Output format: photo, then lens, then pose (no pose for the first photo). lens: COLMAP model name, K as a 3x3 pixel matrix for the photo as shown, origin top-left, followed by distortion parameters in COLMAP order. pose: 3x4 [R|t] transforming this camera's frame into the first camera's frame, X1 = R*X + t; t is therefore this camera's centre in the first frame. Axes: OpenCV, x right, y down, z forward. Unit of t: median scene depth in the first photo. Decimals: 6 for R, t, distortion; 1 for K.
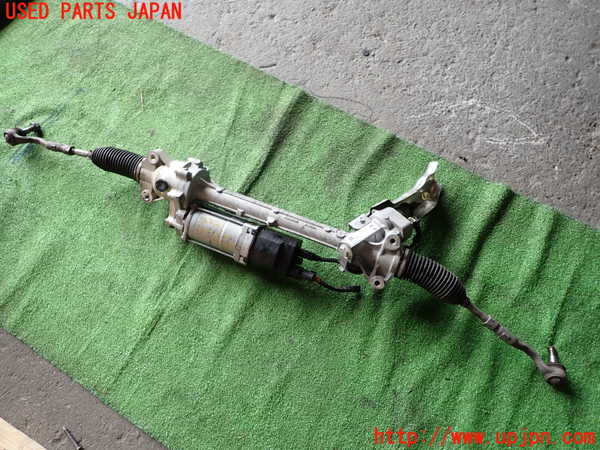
lens RADIAL K [[441.2, 0, 300.0], [0, 441.2, 225.0], [0, 0, 1]] dist [0.006394, -0.011059]
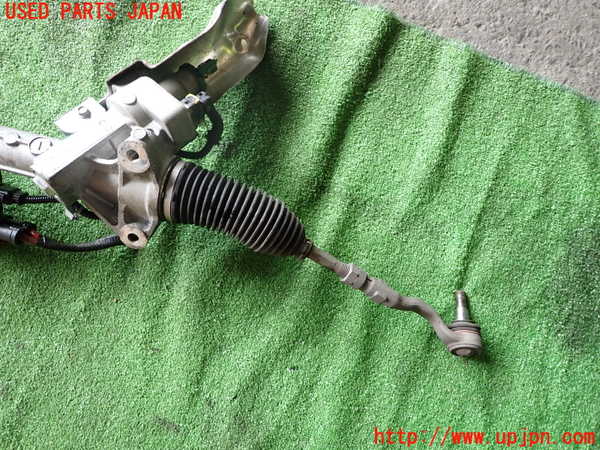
lens RADIAL K [[441.2, 0, 300.0], [0, 441.2, 225.0], [0, 0, 1]] dist [0.006394, -0.011059]
pose [[0.985598, -0.139116, 0.096140, 0.287999], [0.105040, 0.949191, 0.296651, -0.011110], [-0.132524, -0.282281, 0.950134, 0.448926]]
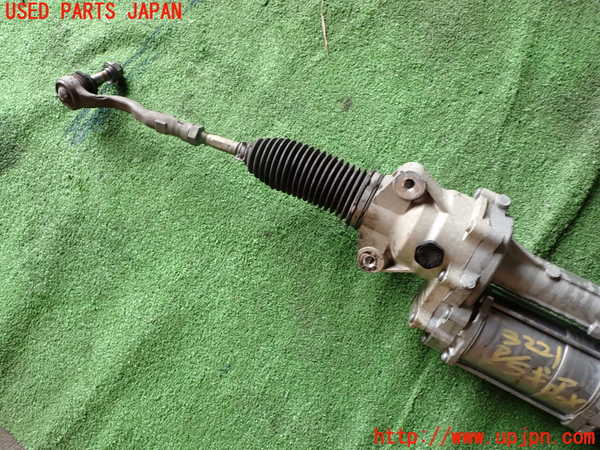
lens RADIAL K [[441.2, 0, 300.0], [0, 441.2, 225.0], [0, 0, 1]] dist [0.006394, -0.011059]
pose [[0.996387, 0.084545, -0.008116, -0.461869], [-0.081853, 0.981352, 0.173923, -0.193517], [0.022669, -0.172630, 0.984726, 0.598733]]
